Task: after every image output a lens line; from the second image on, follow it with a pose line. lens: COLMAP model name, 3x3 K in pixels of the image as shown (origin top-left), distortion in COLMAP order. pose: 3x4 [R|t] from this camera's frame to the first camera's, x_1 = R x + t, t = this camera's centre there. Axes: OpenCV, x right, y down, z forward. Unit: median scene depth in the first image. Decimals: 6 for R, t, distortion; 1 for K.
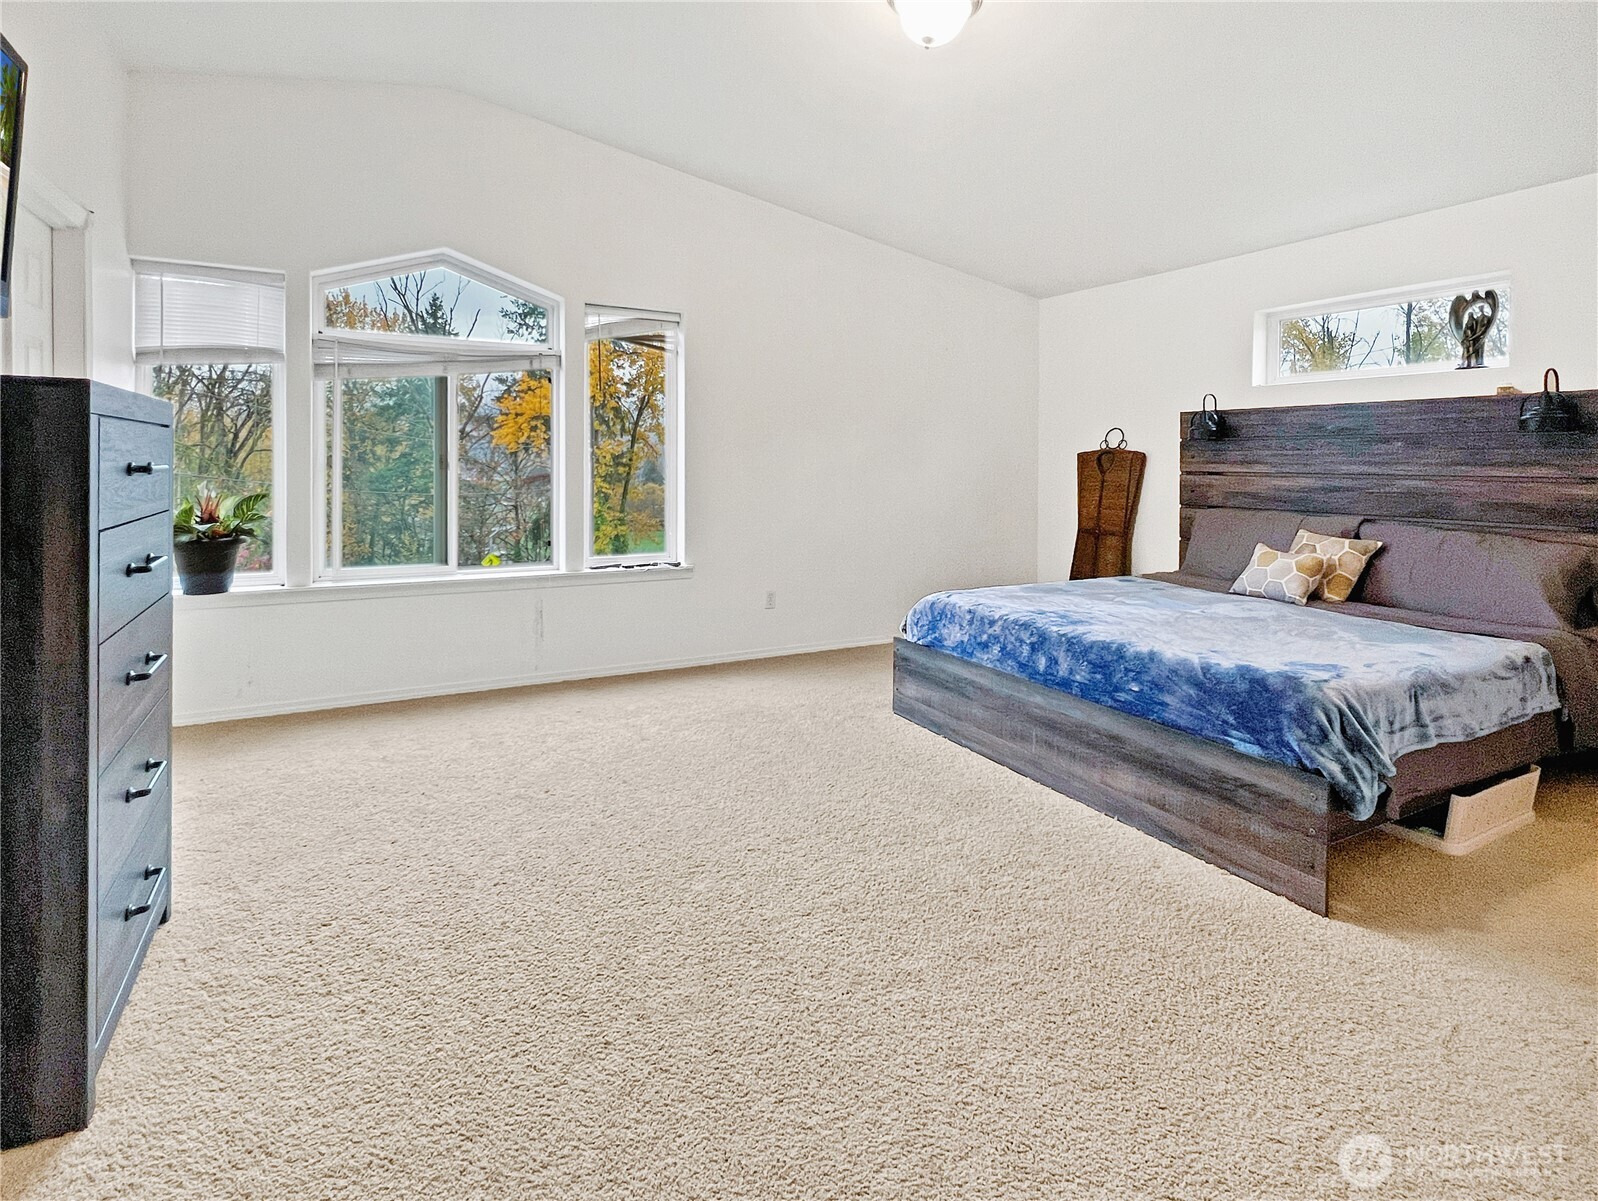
lens RADIAL K [[751.5, 0, 800.4], [0, 751.5, 578.9], [0, 0, 1]] dist [-0.001496, -0.000212]
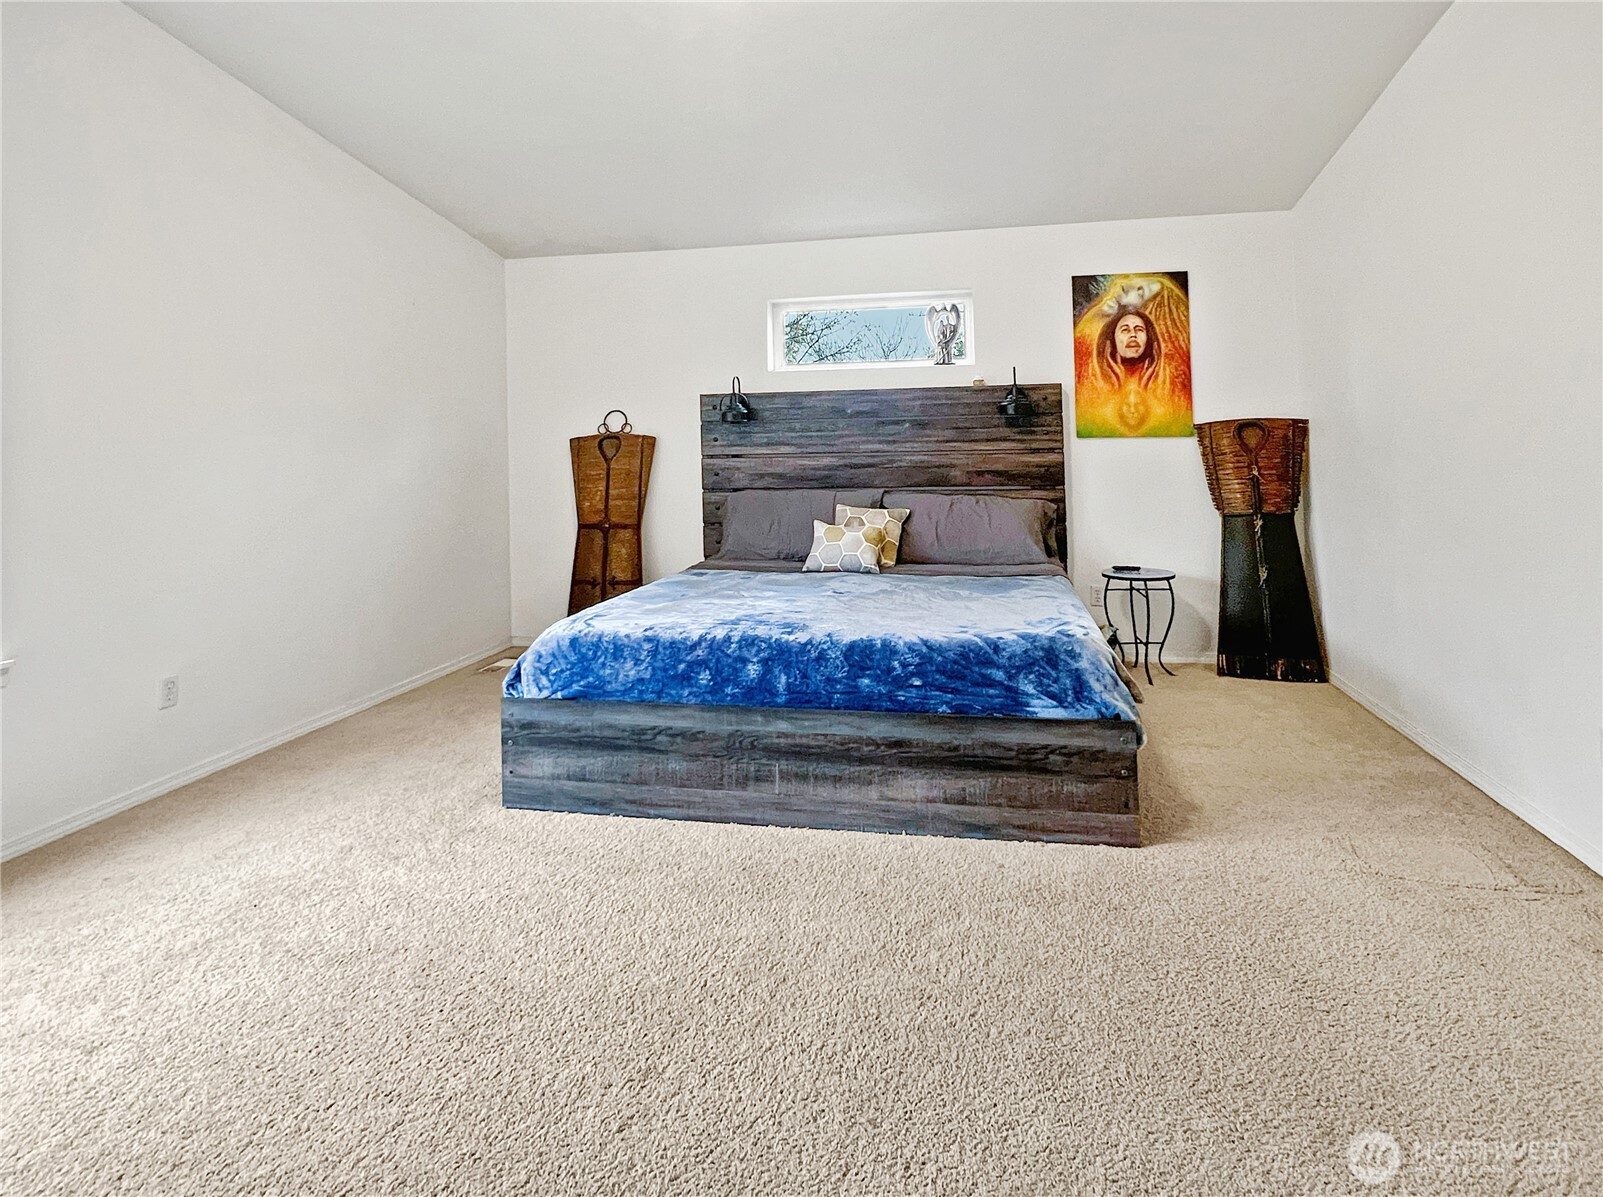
lens RADIAL K [[813.5, 0, 813.1], [0, 813.5, 507.8], [0, 0, 1]] dist [-0.001956, -0.000386]
pose [[0.653913, -0.073378, 0.753003, -0.253125], [0.139412, 0.989929, -0.024600, -0.040486], [-0.743614, 0.121064, 0.657557, 0.284721]]
